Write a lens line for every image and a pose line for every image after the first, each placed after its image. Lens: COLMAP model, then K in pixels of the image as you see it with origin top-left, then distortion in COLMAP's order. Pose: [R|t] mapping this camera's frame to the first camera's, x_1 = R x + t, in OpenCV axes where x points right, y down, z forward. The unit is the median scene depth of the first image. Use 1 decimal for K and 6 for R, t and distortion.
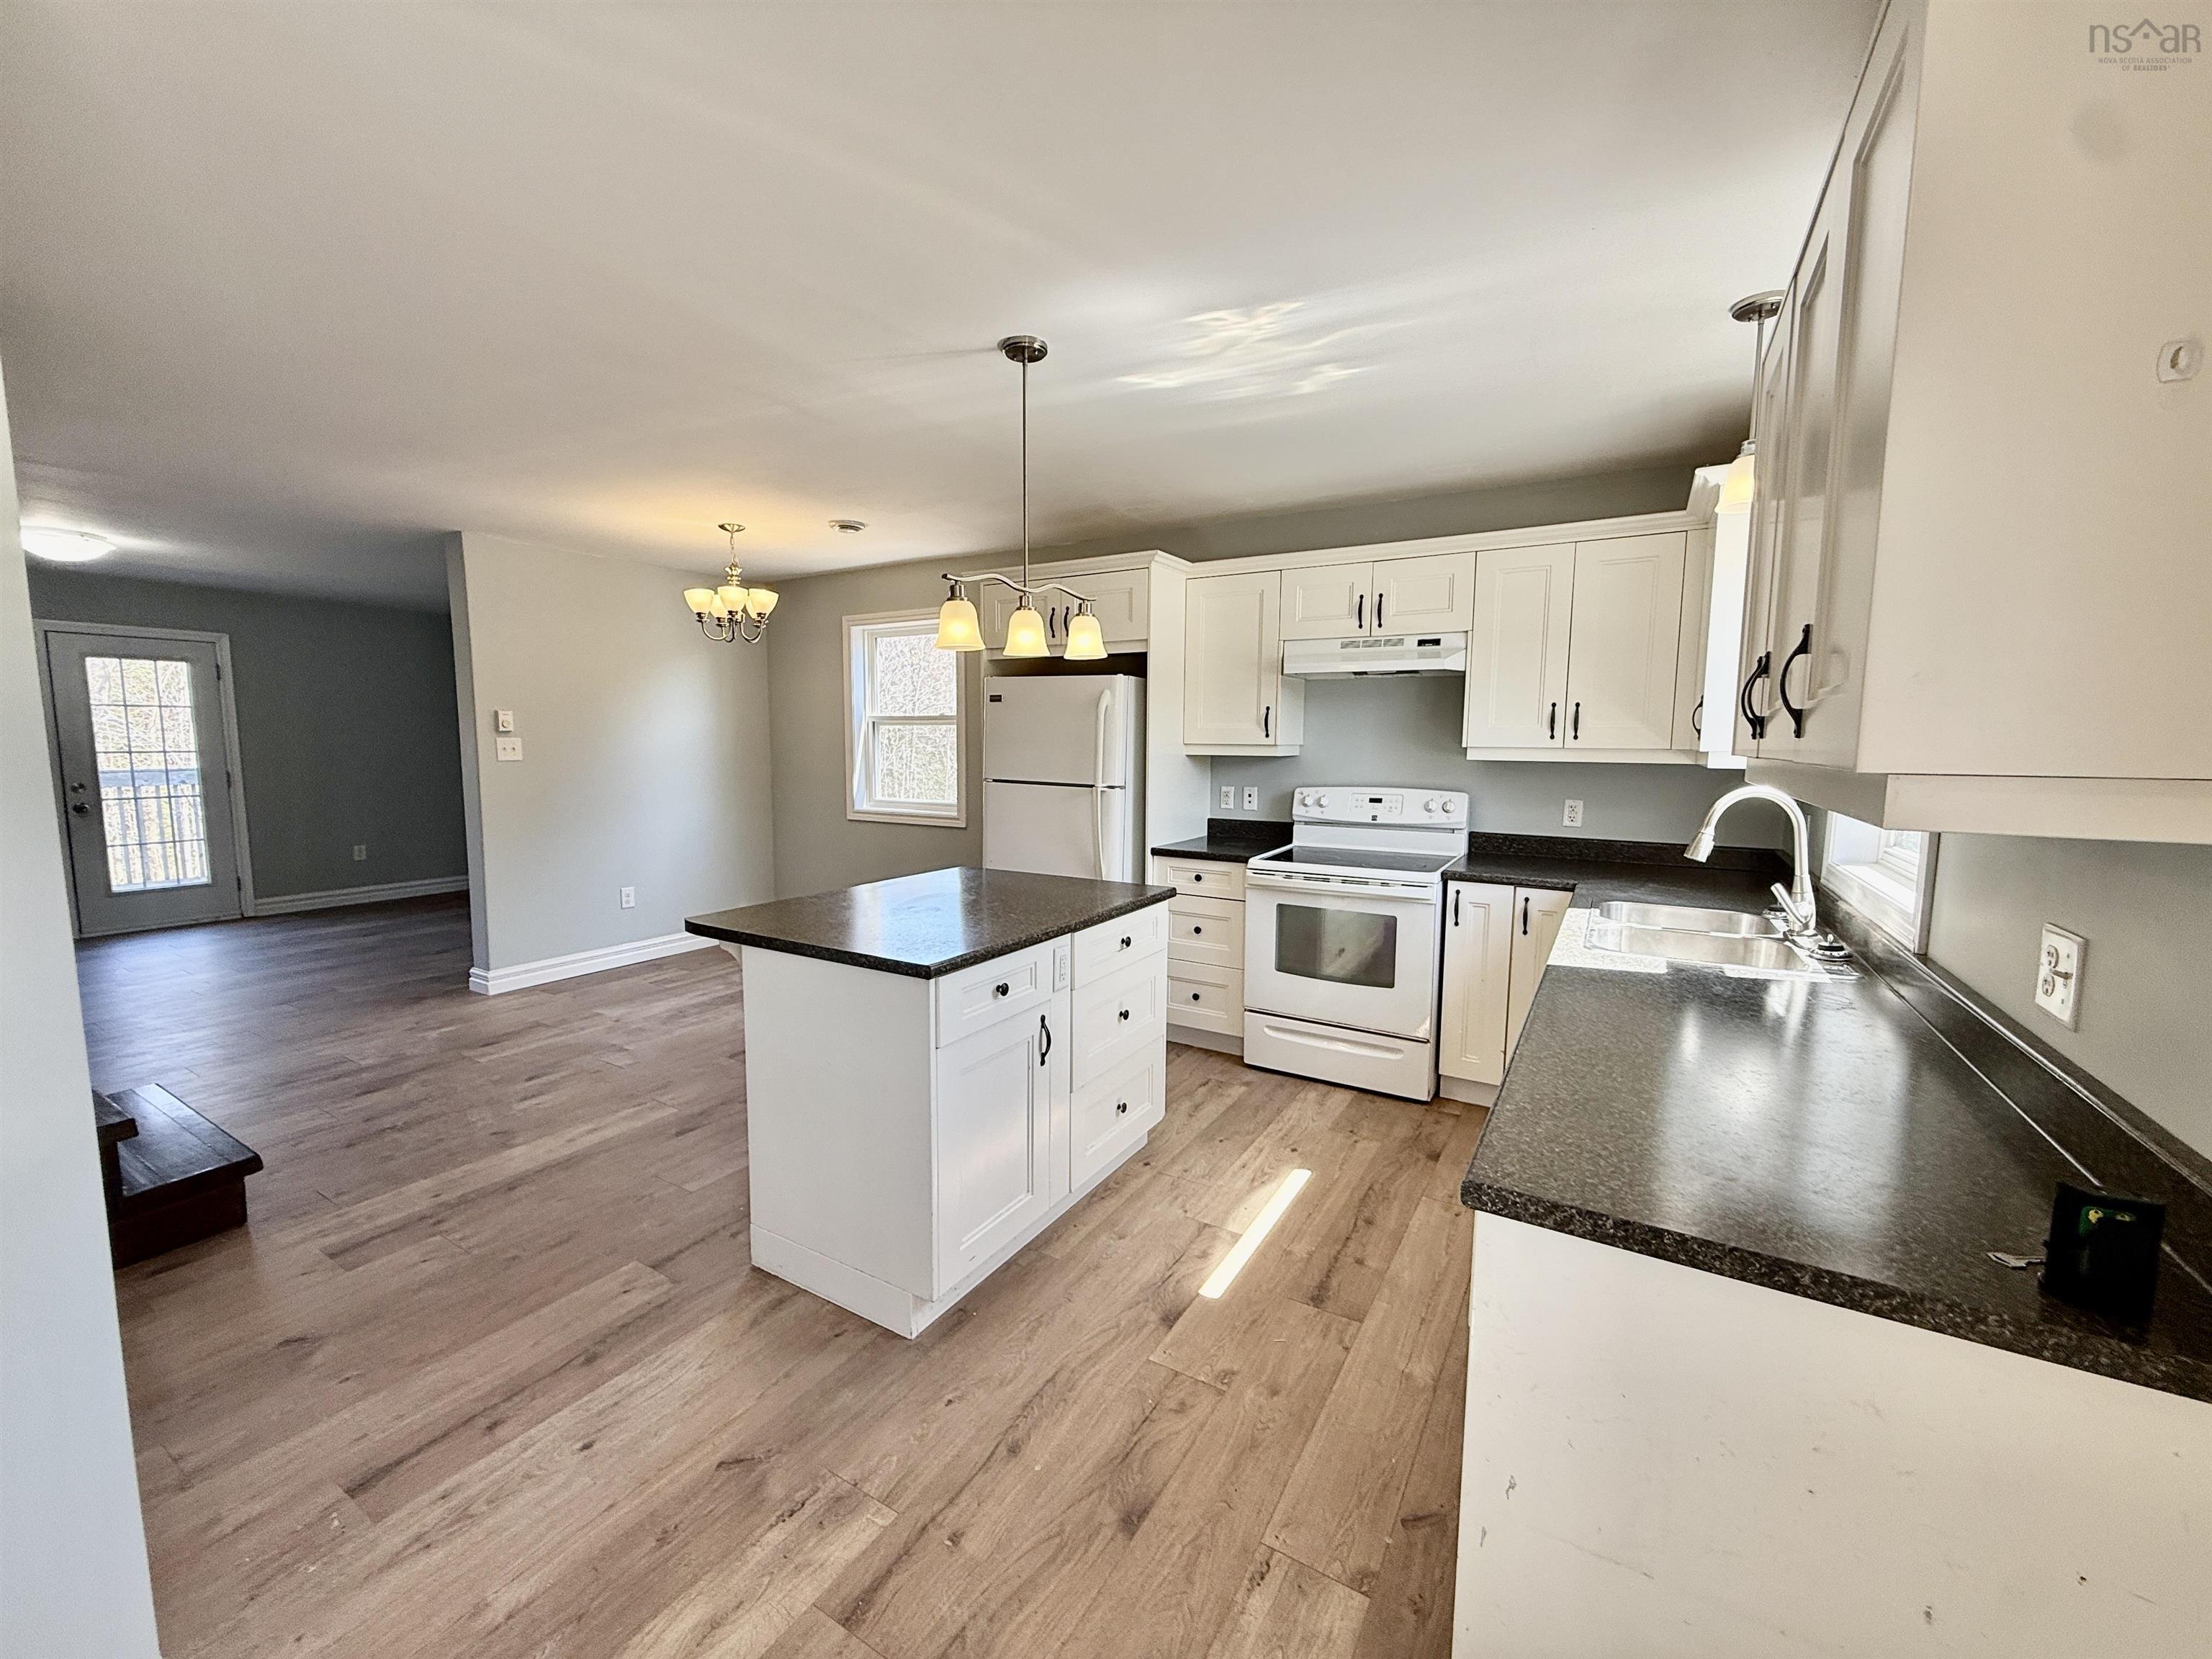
lens RADIAL K [[879.9, 0, 1103.3], [0, 879.9, 828.1], [0, 0, 1]] dist [0.002418, -0.000464]
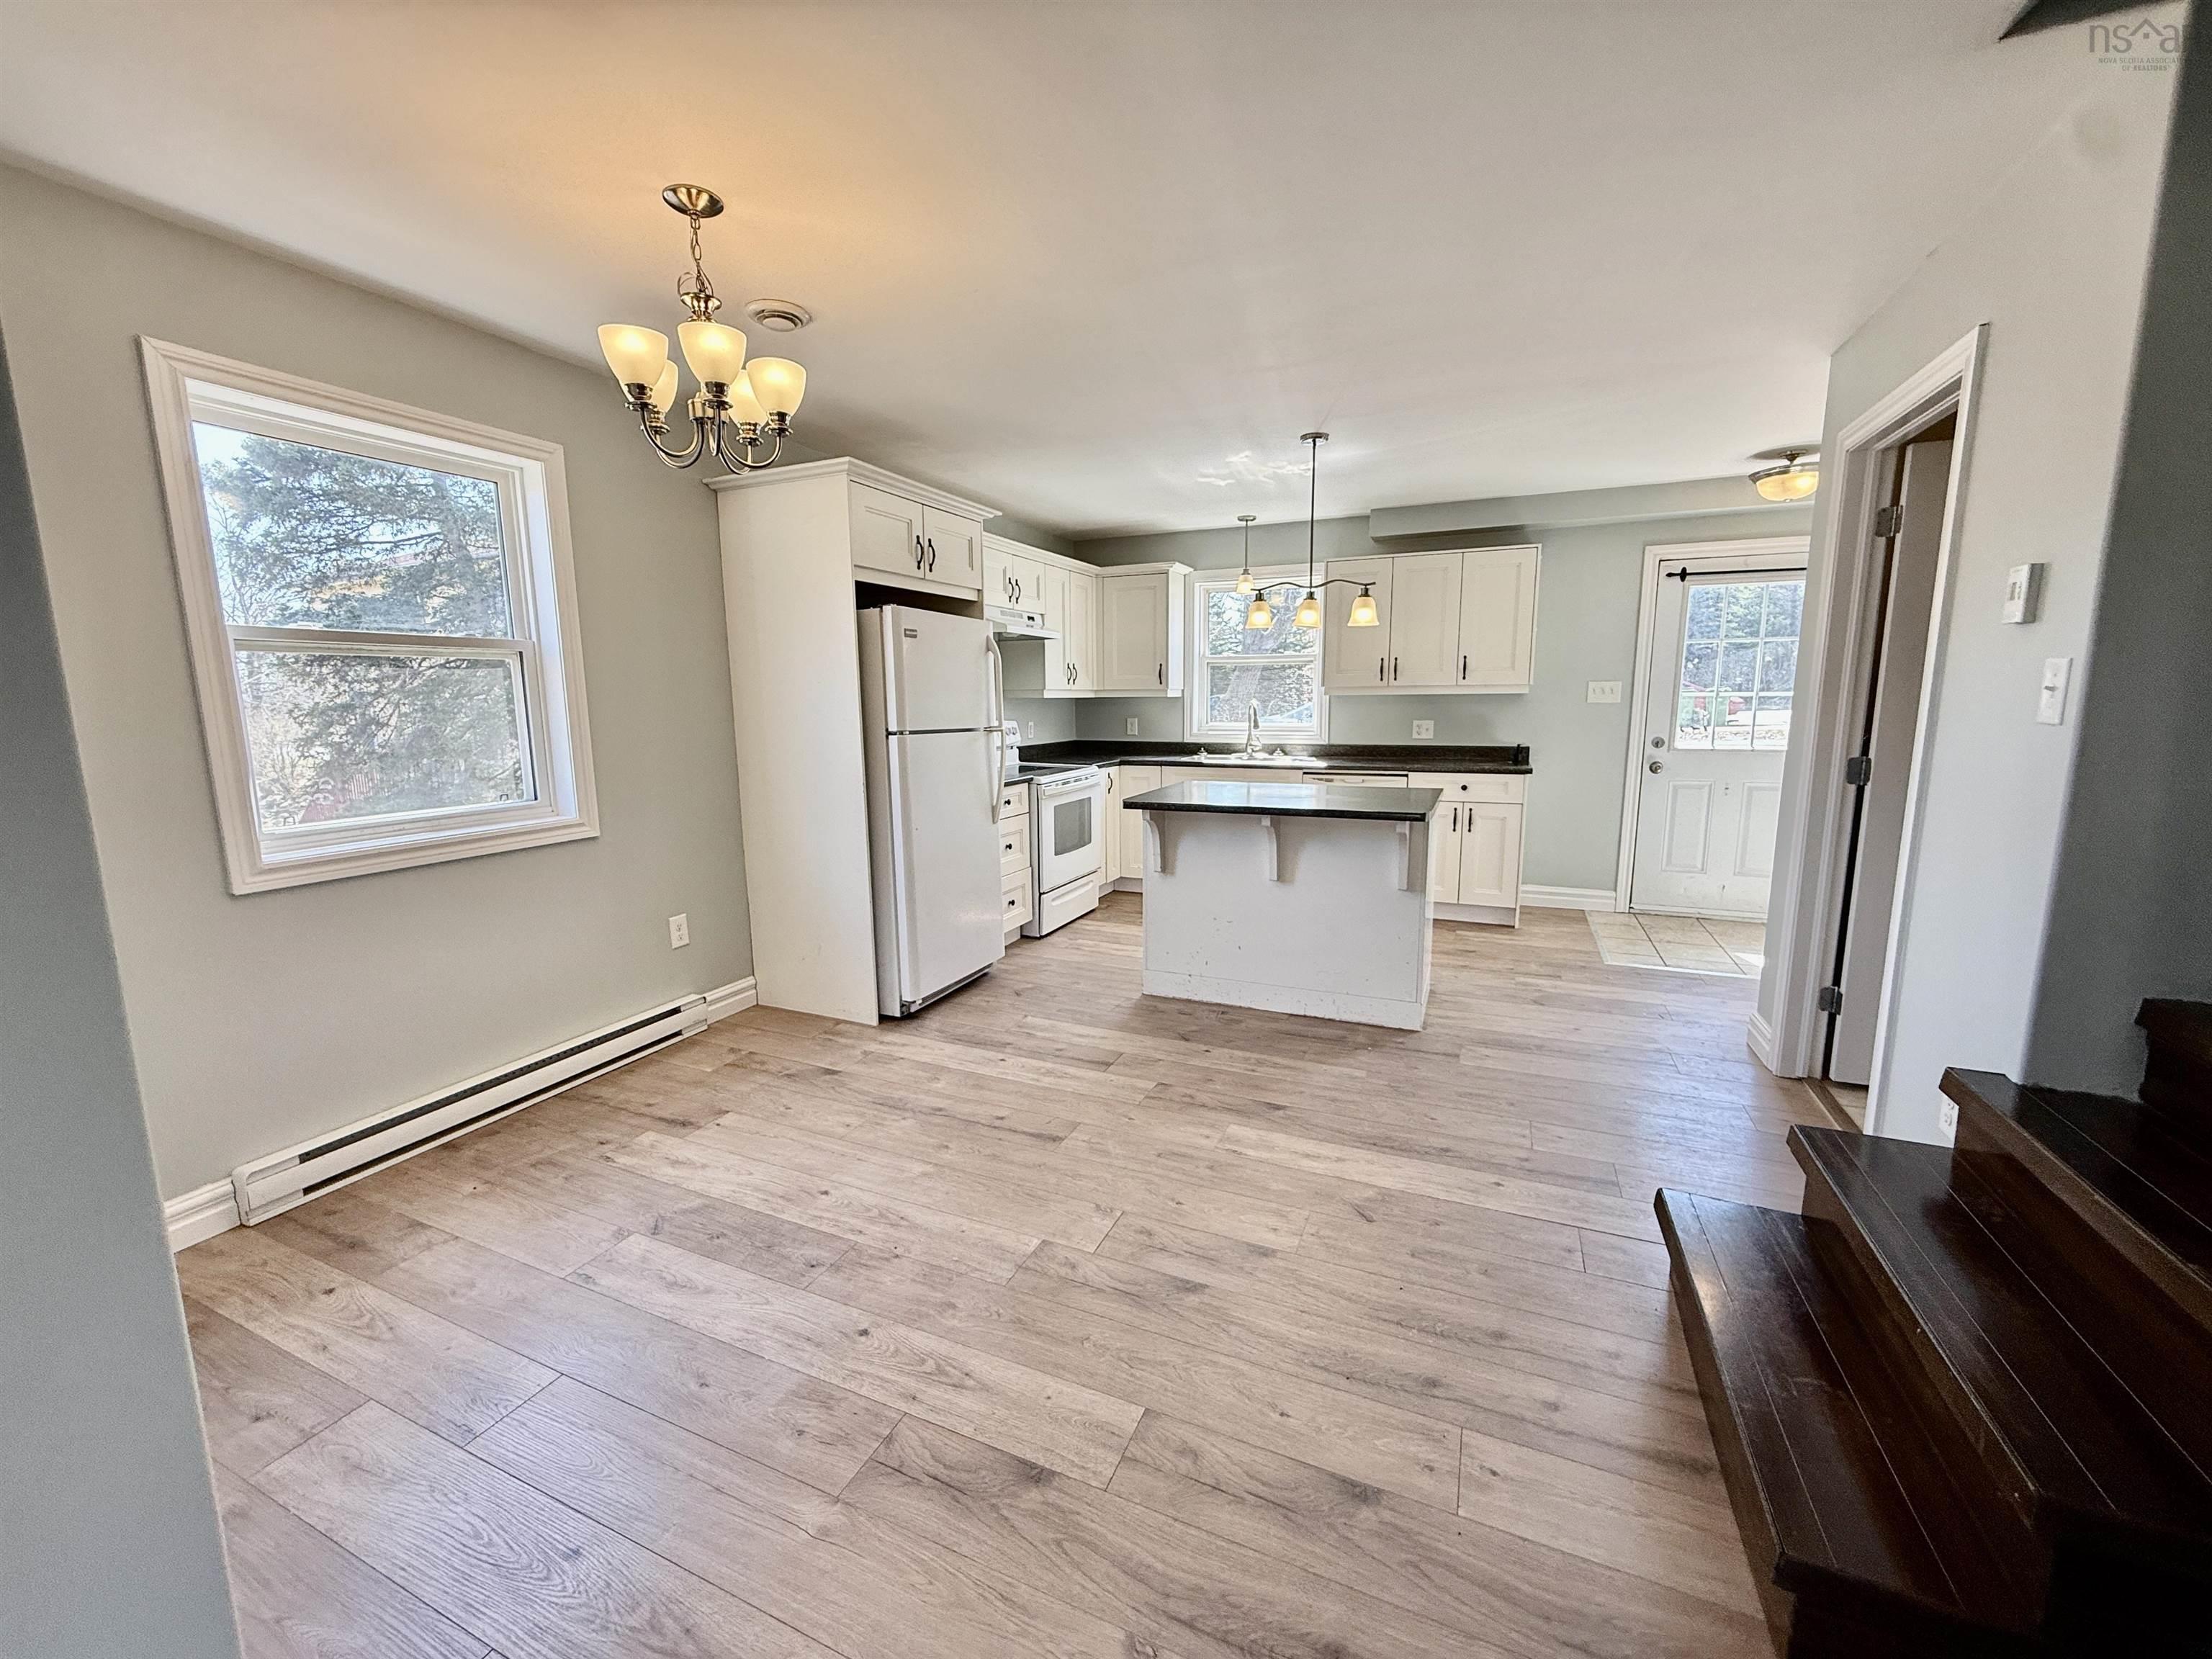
lens RADIAL K [[879.9, 0, 1097.8], [0, 879.9, 825.6], [0, 0, 1]] dist [0.002418, -0.000464]
pose [[-0.121284, -0.150805, 0.981095, -1.031295], [0.110217, 0.980234, 0.164298, -0.089860], [-0.986480, 0.128060, -0.102265, 0.974131]]
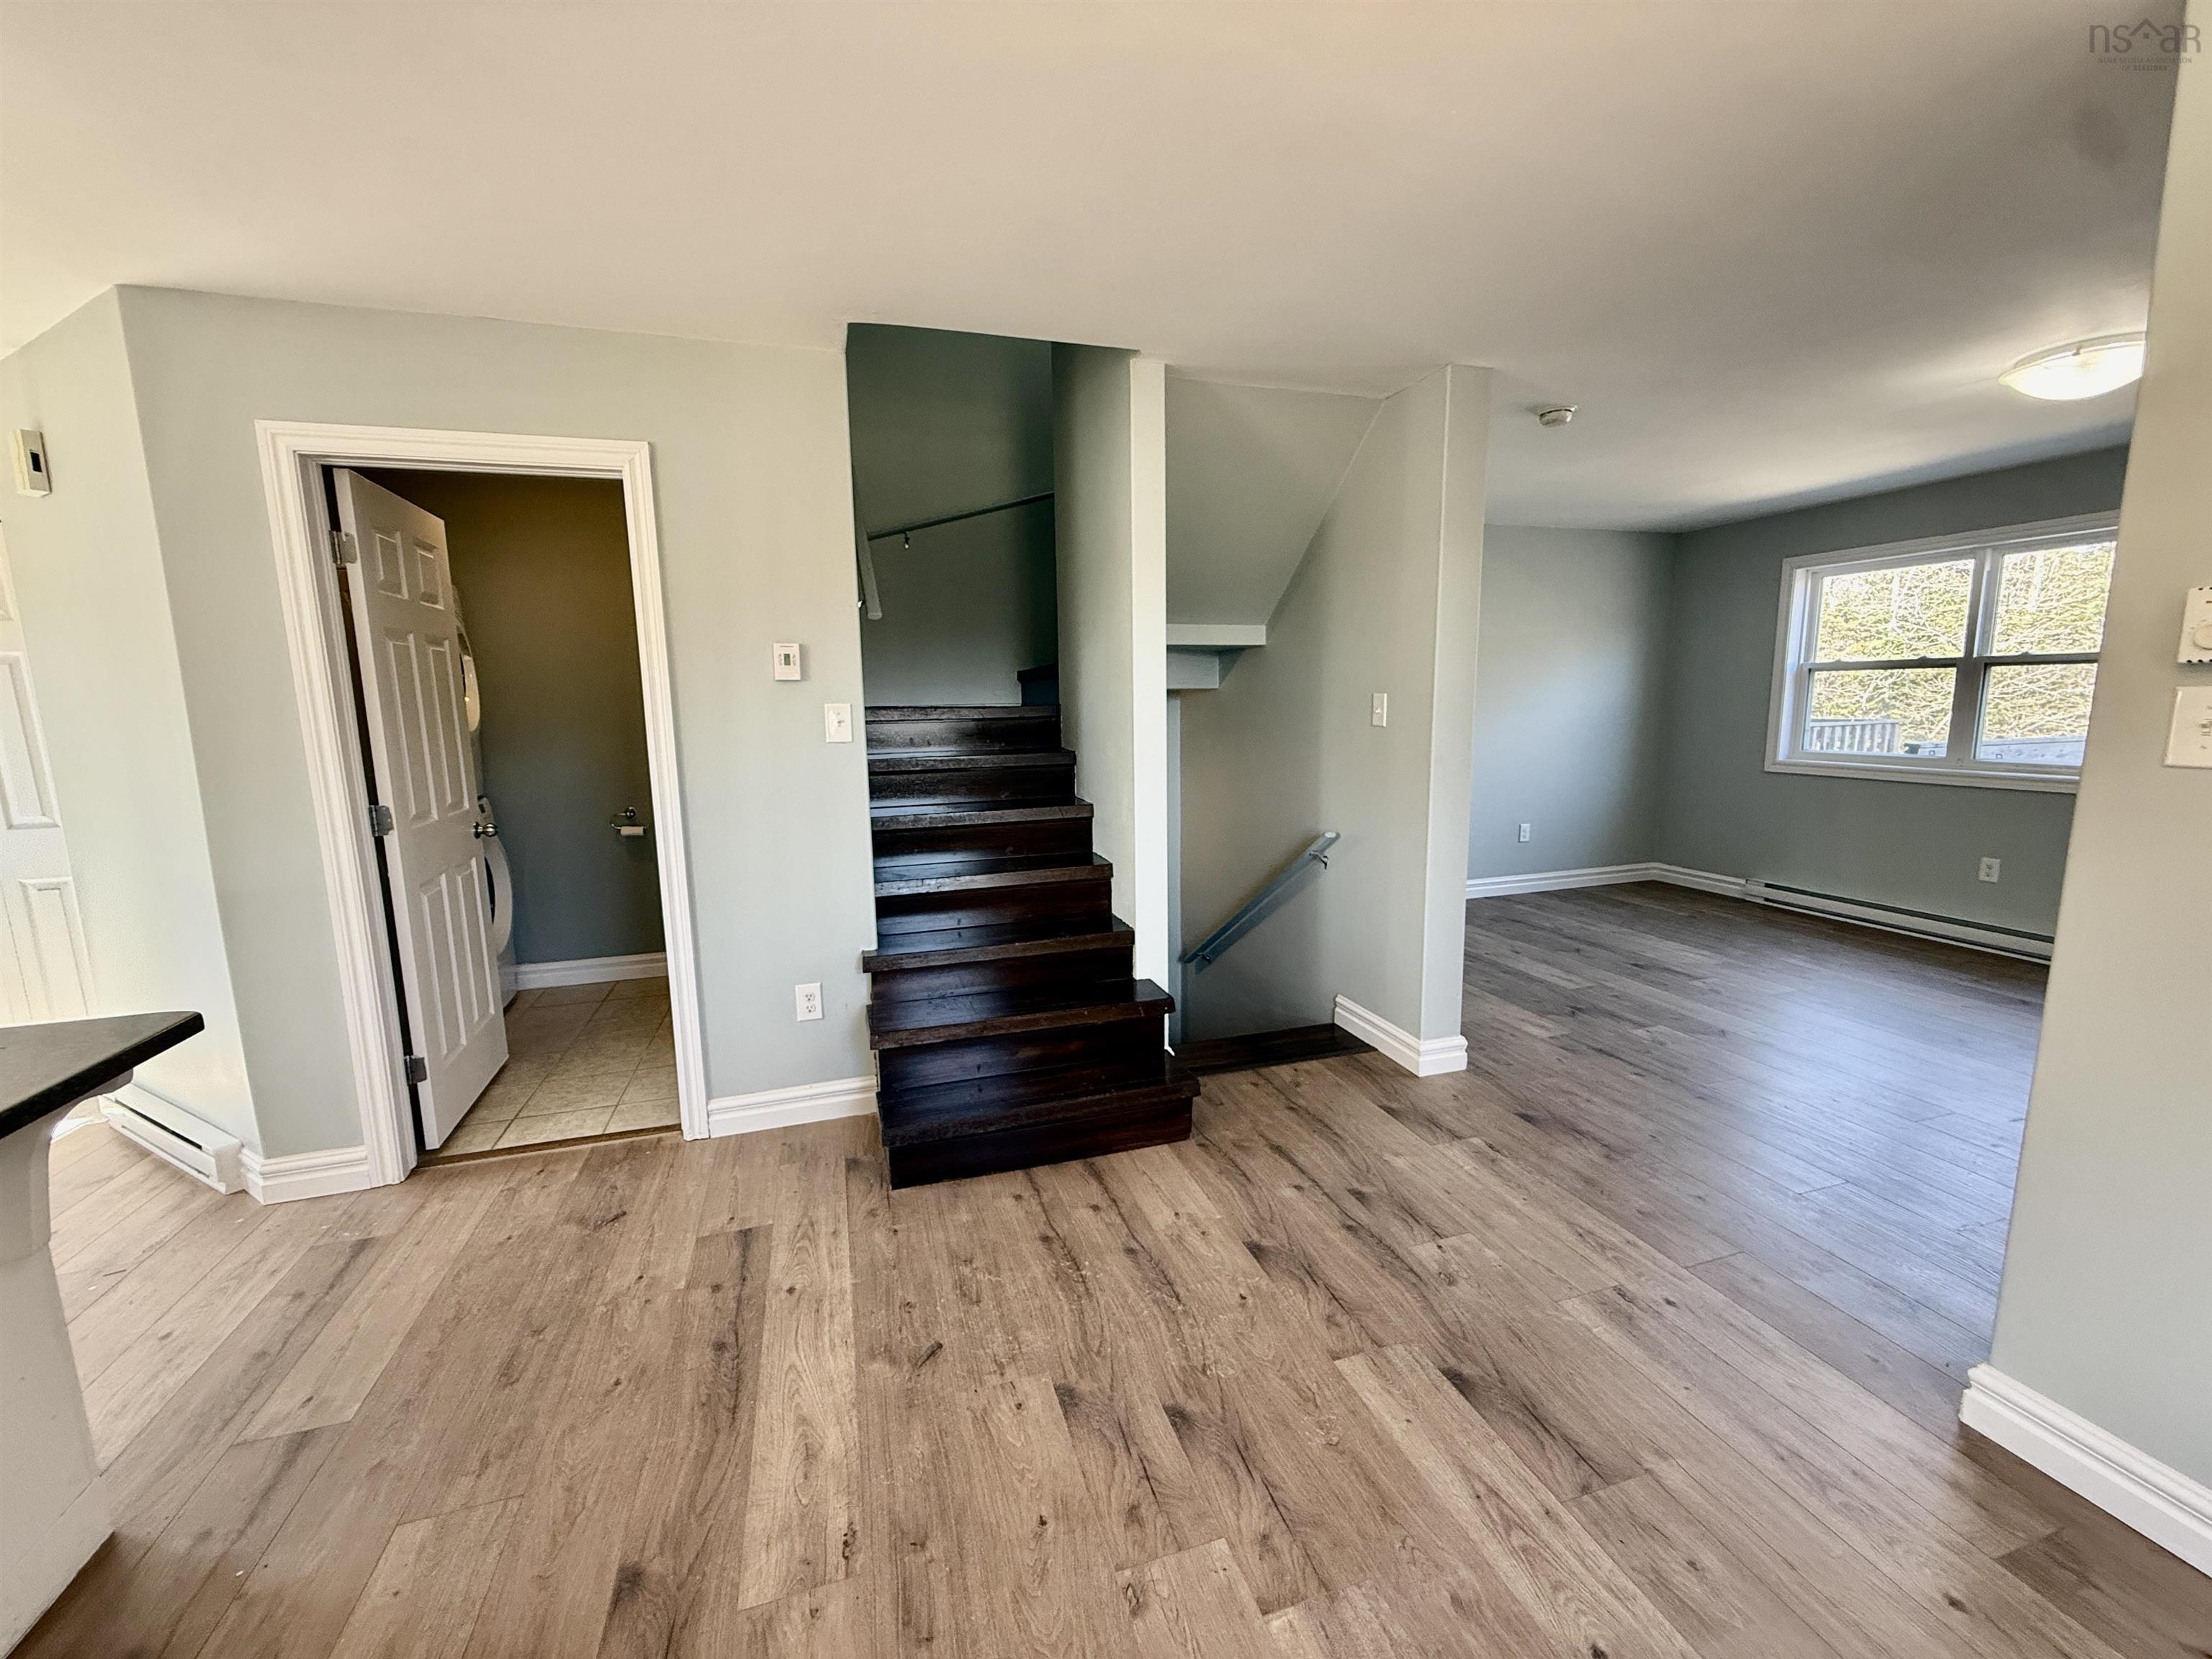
lens RADIAL K [[879.9, 0, 1095.5], [0, 879.9, 834.1], [0, 0, 1]] dist [0.002418, -0.000464]
pose [[-0.667067, 0.120885, -0.735124, -0.275468], [-0.062794, 0.974113, 0.217165, -0.112762], [0.742346, 0.191025, -0.642208, 1.096089]]
